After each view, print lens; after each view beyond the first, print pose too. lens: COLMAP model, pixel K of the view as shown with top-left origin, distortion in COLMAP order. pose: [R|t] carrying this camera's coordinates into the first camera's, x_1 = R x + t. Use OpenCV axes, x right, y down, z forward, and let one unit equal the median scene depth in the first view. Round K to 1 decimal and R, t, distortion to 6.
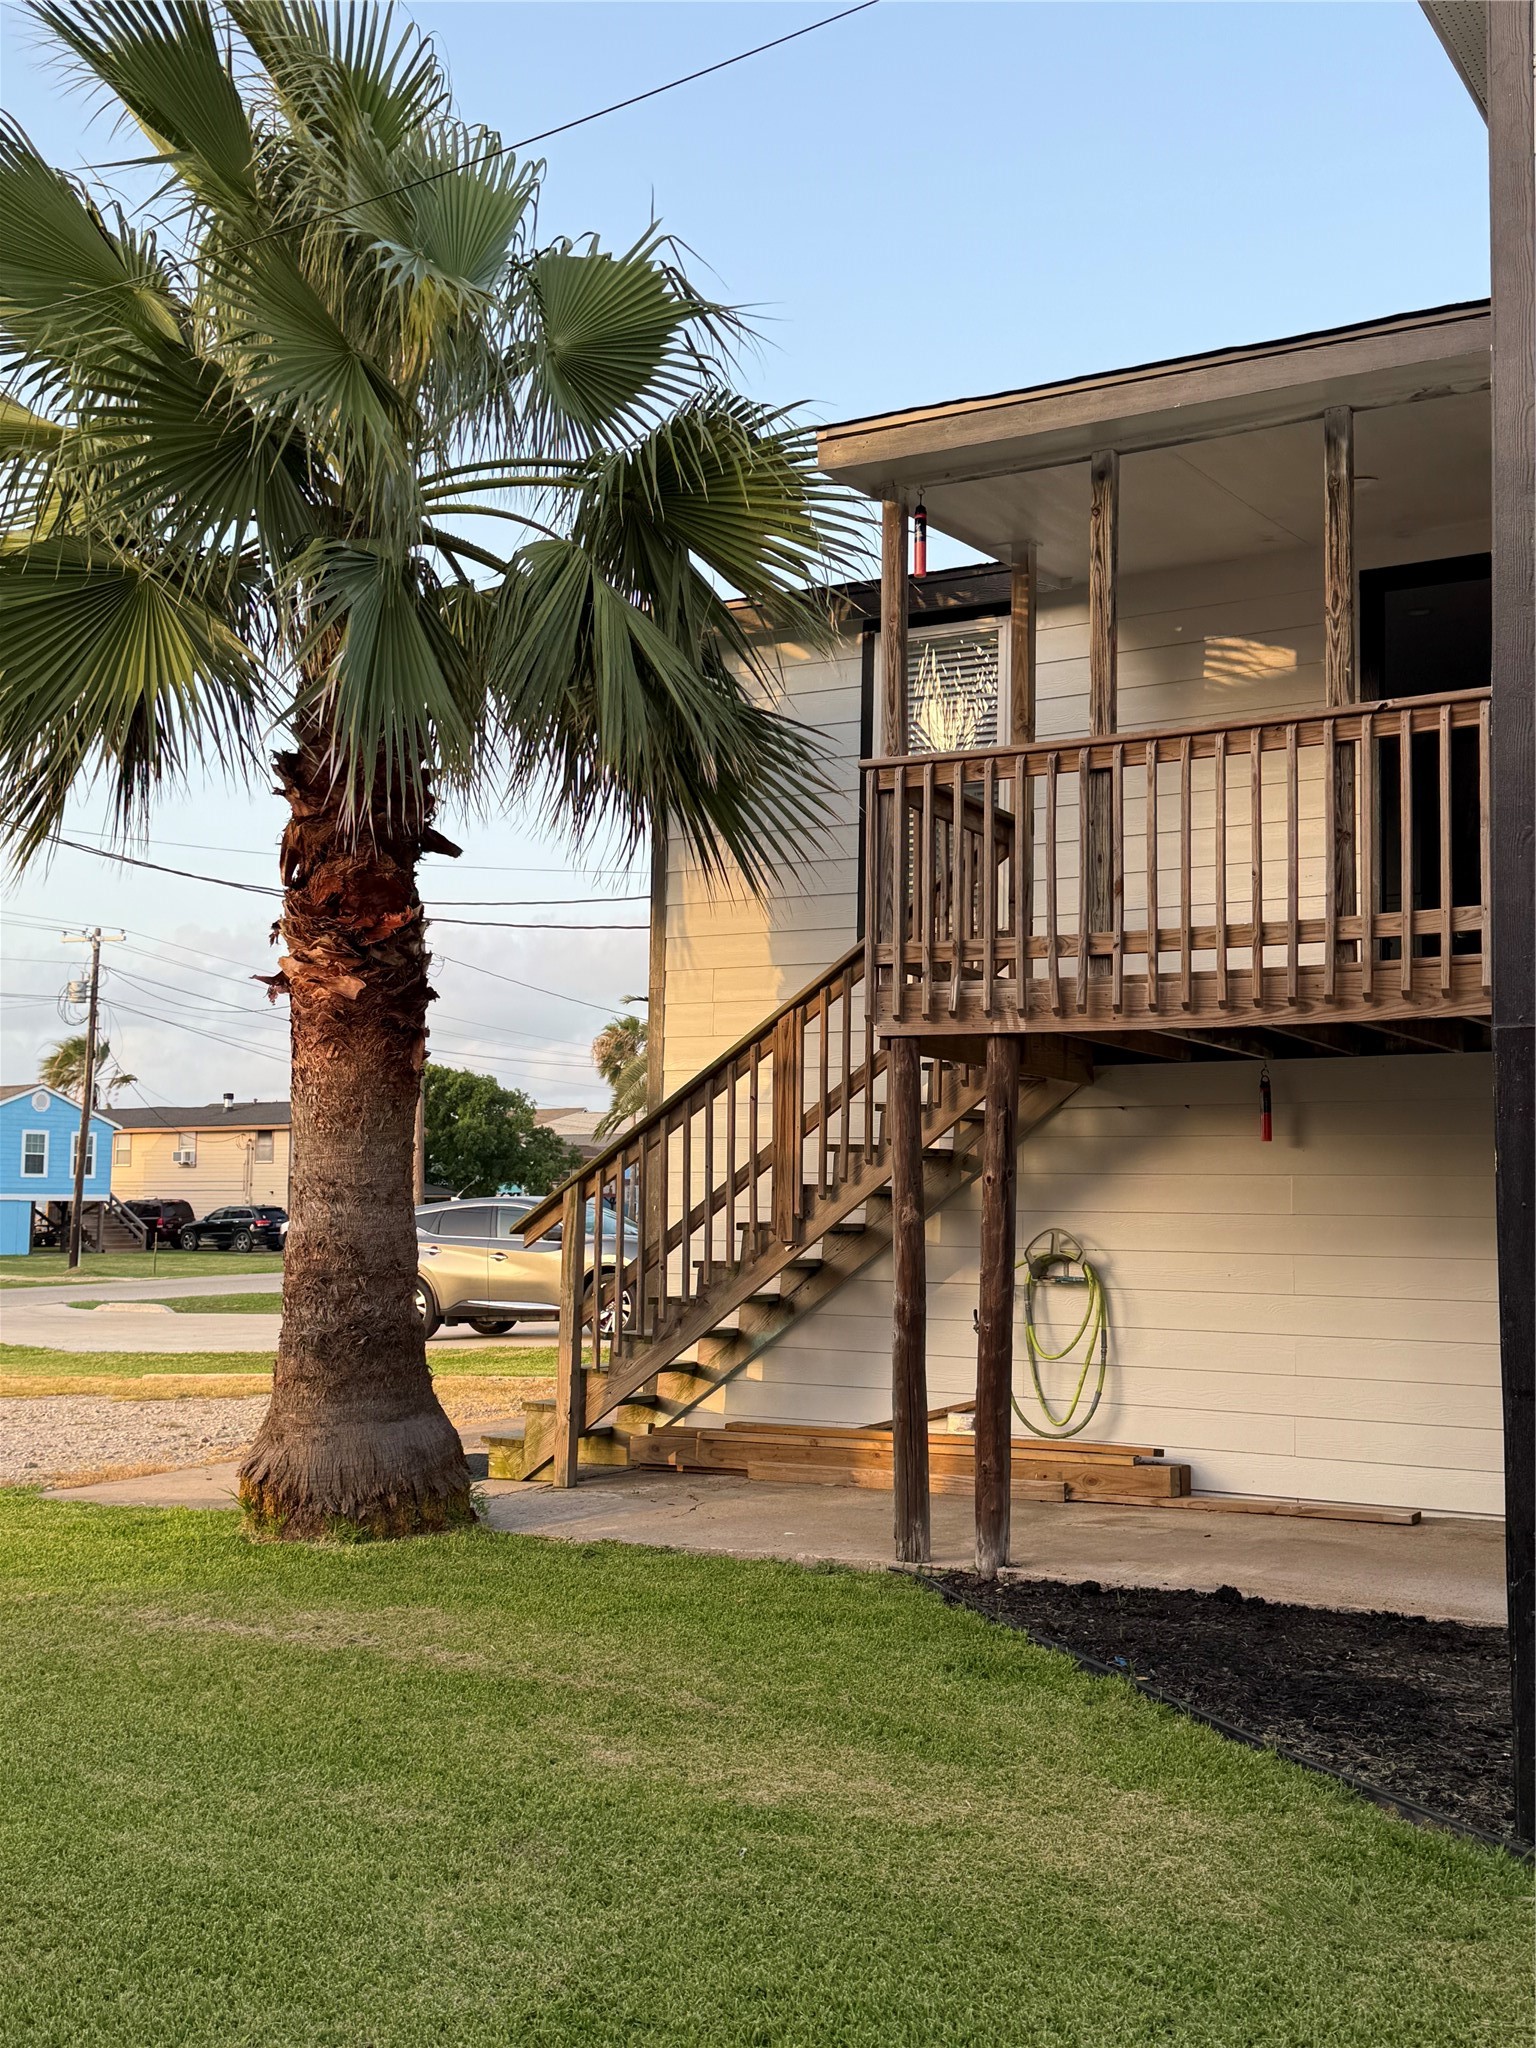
lens RADIAL K [[2123.8, 0, 768.0], [0, 2123.8, 1024.0], [0, 0, 1]] dist [0.232513, 0.002755]
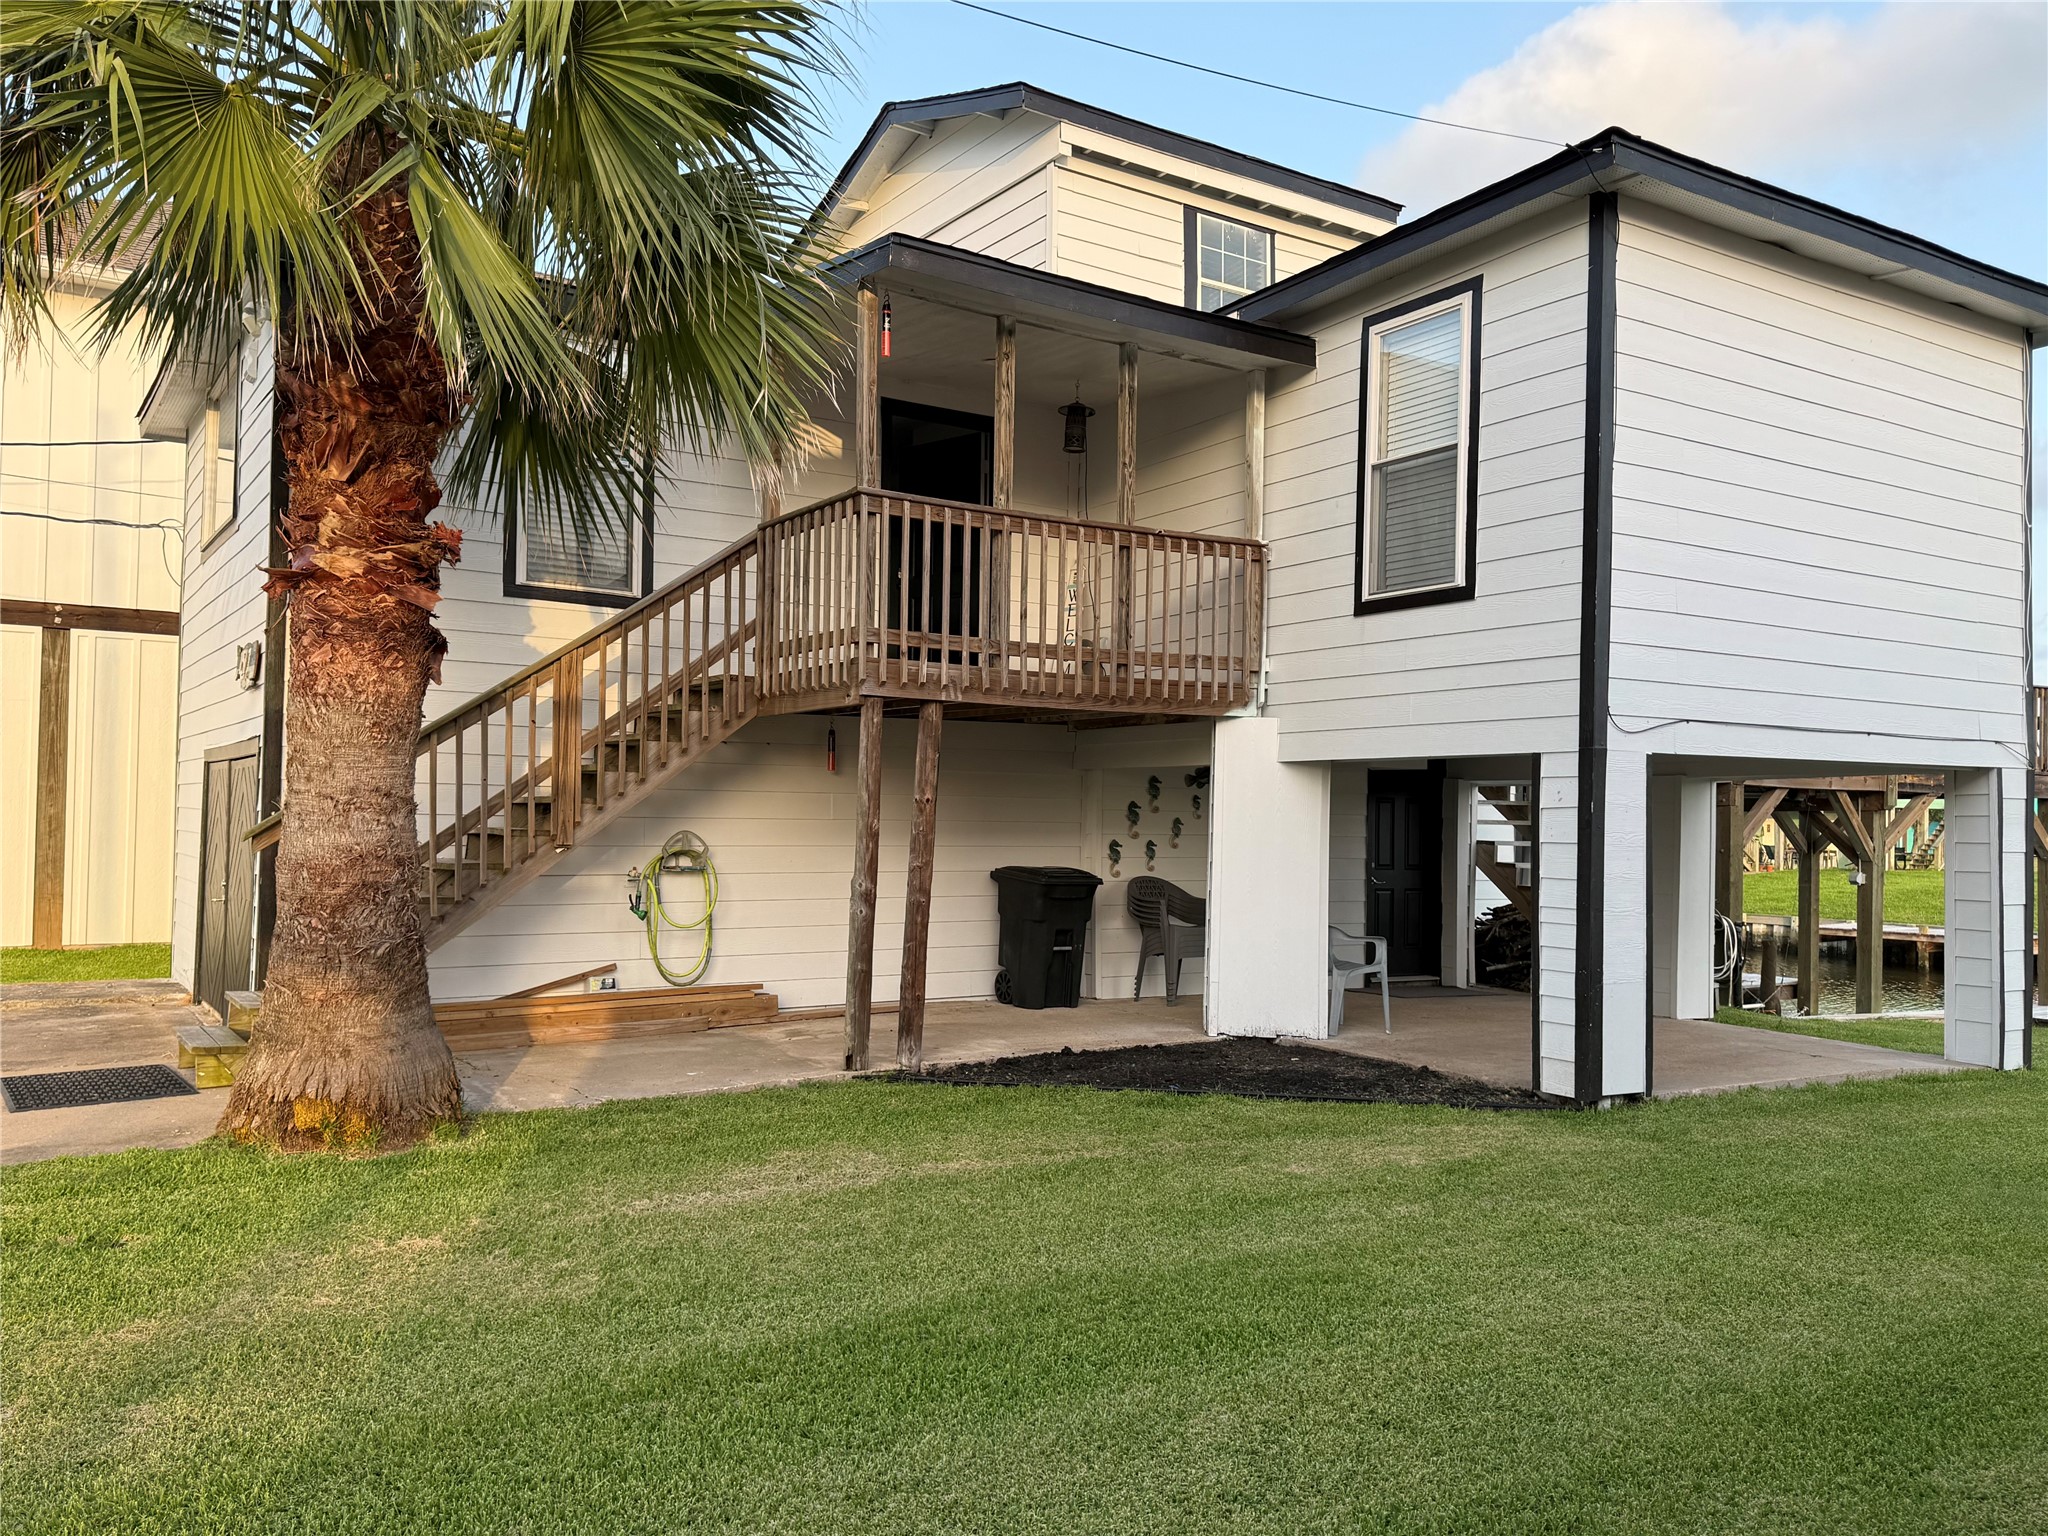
lens RADIAL K [[1584.1, 0, 1024.0], [0, 1584.1, 768.0], [0, 0, 1]] dist [0.085204, -0.000205]
pose [[0.456065, 0.025689, 0.889575, -0.678905], [-0.086416, 0.996138, 0.015537, 0.023995], [-0.885741, -0.083960, 0.456524, 0.380904]]
